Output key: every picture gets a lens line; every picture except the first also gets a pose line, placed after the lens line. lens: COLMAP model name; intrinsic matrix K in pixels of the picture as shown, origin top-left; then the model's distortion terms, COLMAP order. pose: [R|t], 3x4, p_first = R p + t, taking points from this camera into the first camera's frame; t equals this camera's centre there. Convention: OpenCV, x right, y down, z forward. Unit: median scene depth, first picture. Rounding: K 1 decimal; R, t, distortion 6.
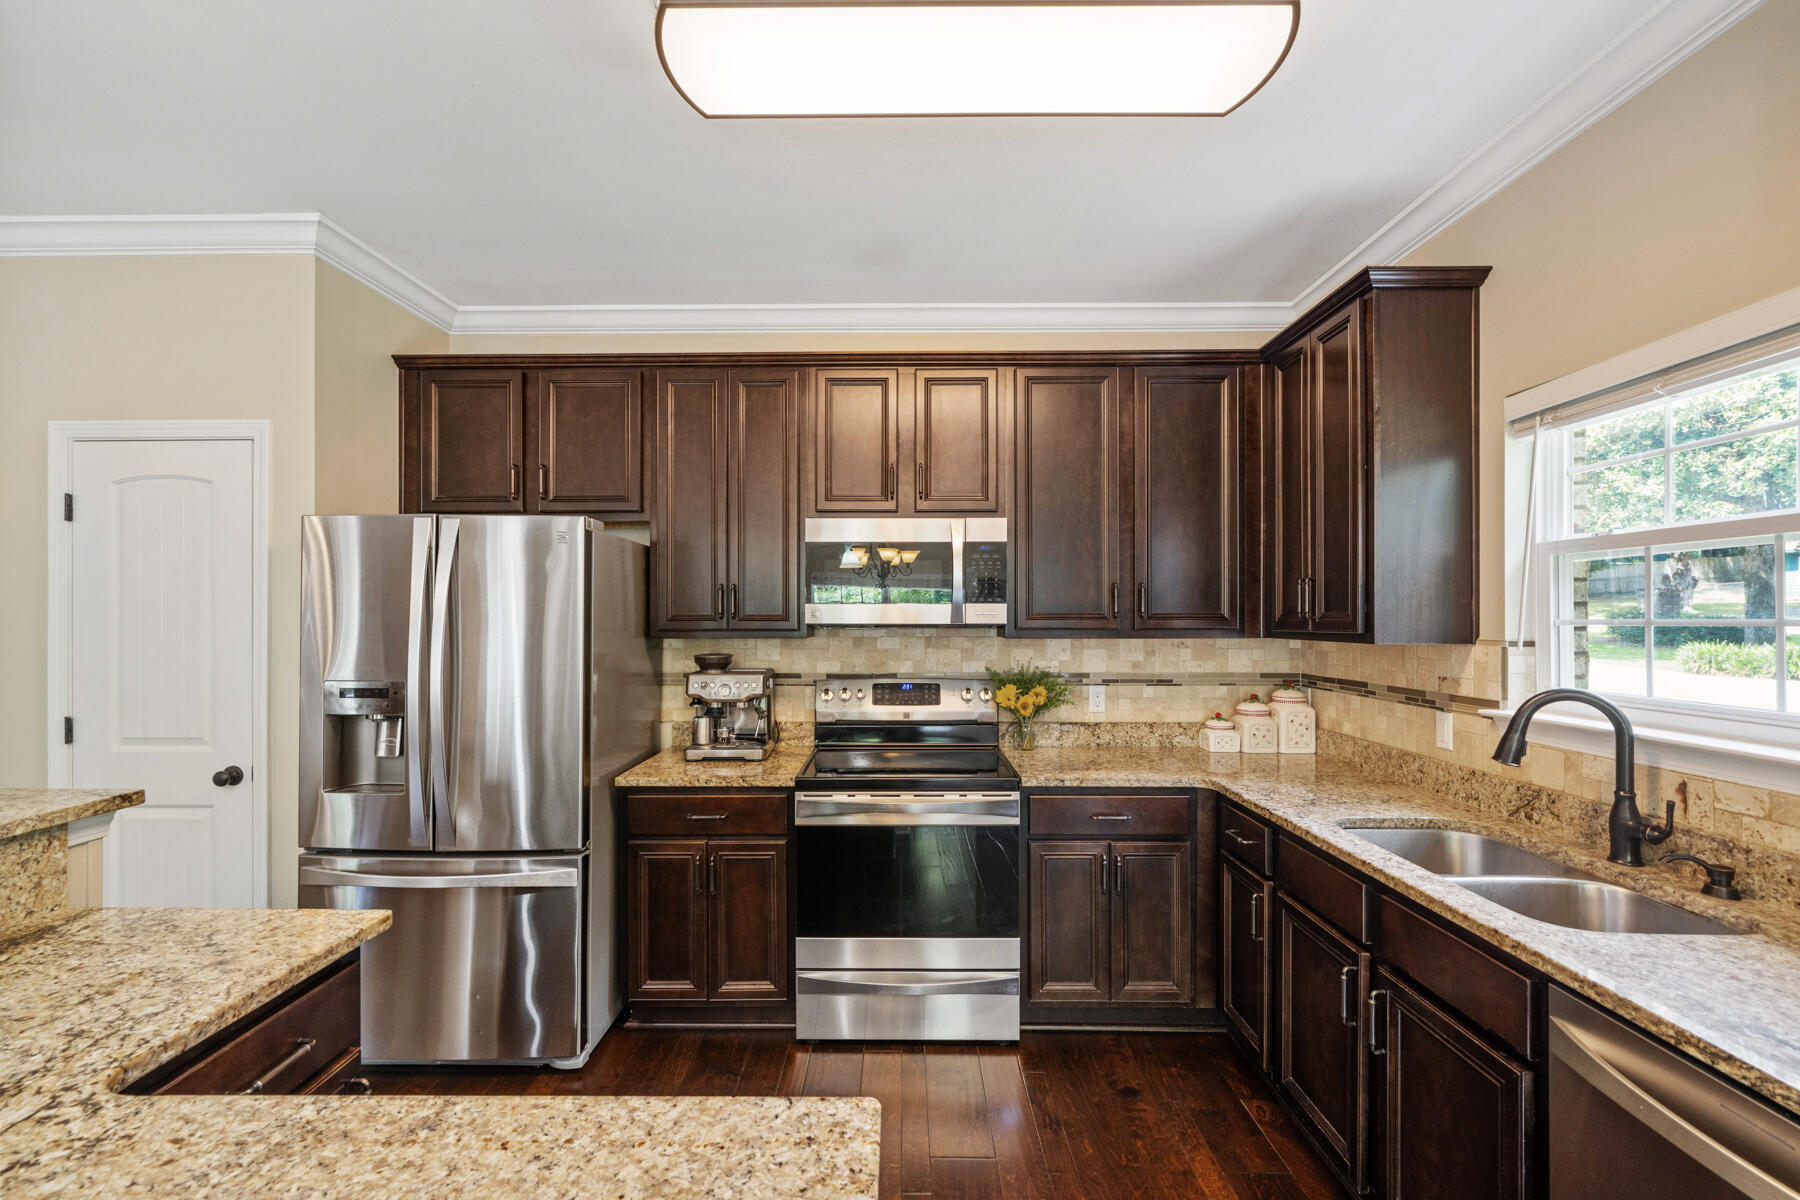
lens RADIAL K [[765.7, 0, 900.0], [0, 765.7, 600.0], [0, 0, 1]] dist [-0.001123, -0.000131]
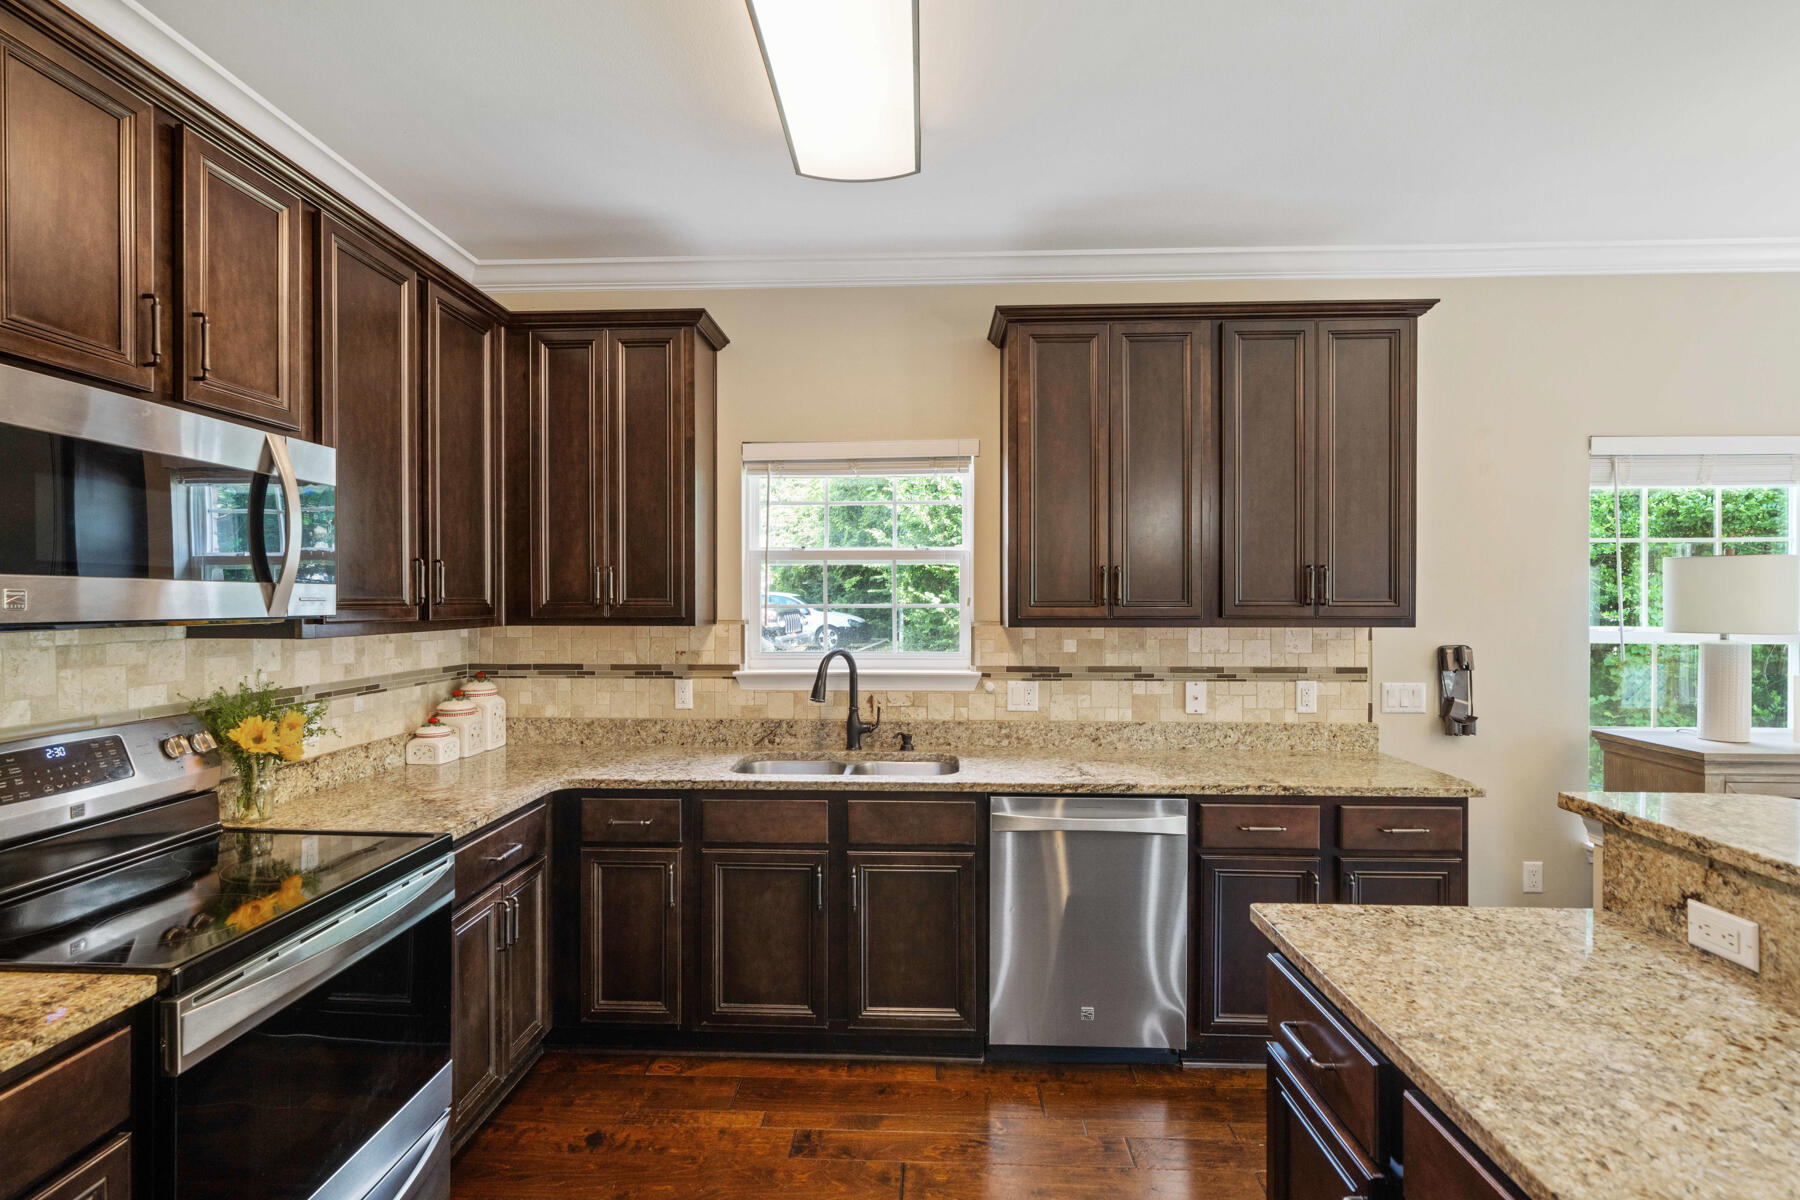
lens RADIAL K [[858.0, 0, 900.0], [0, 858.0, 600.0], [0, 0, 1]] dist [-0.001127, 0.000307]
pose [[0.026939, -0.000439, 0.999637, -0.629578], [-0.023314, 0.999728, 0.001067, 0.007066], [-0.999365, -0.023334, 0.026921, 0.575630]]
